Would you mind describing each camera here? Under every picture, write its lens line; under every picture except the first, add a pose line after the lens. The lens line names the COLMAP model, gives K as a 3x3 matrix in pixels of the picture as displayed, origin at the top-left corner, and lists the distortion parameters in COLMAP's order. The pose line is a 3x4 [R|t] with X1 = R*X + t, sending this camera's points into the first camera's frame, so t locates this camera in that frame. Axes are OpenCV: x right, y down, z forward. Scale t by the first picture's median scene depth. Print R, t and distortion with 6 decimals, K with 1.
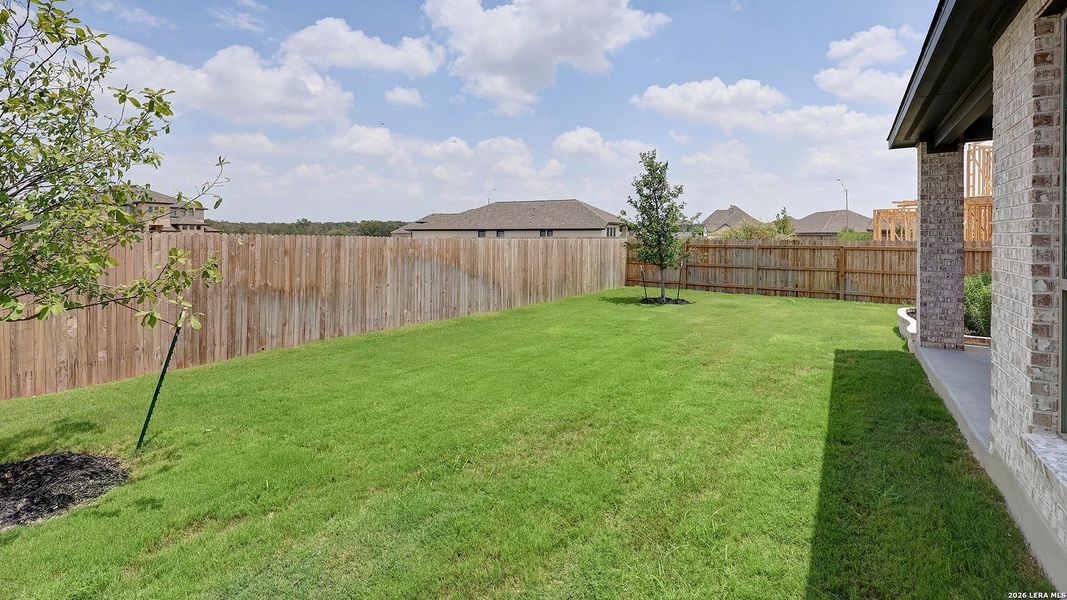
lens RADIAL K [[479.3, 0, 532.7], [0, 479.3, 253.2], [0, 0, 1]] dist [0.001066, 0.000079]
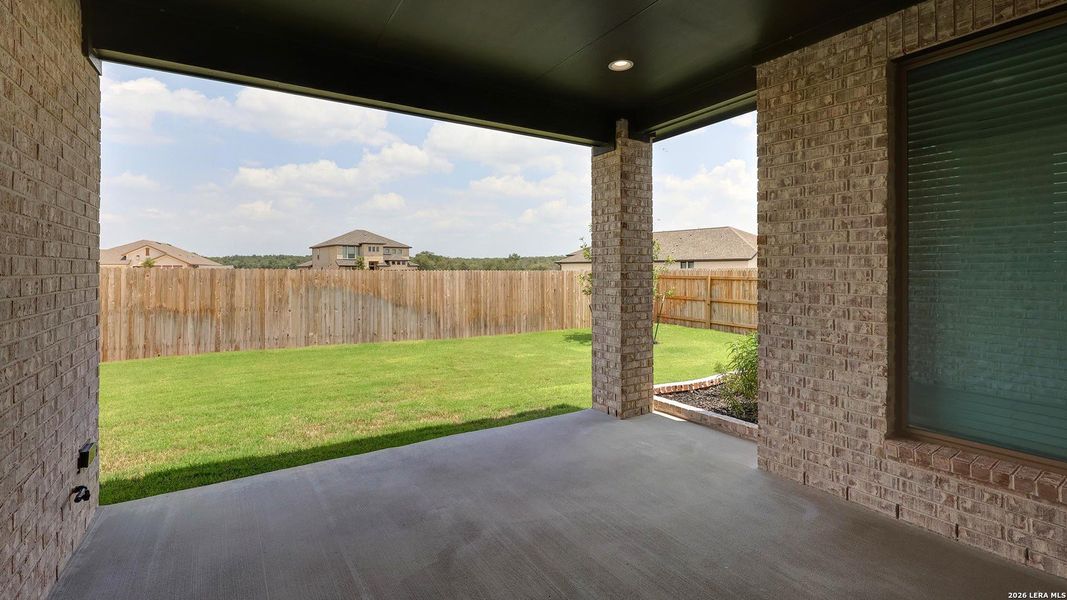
lens RADIAL K [[478.1, 0, 528.5], [0, 478.1, 284.8], [0, 0, 1]] dist [0.000724, 0.000063]
pose [[0.910230, 0.007962, -0.414026, 0.623049], [-0.008810, 0.999961, -0.000138, -0.000769], [0.414008, 0.003773, 0.910265, 0.159289]]
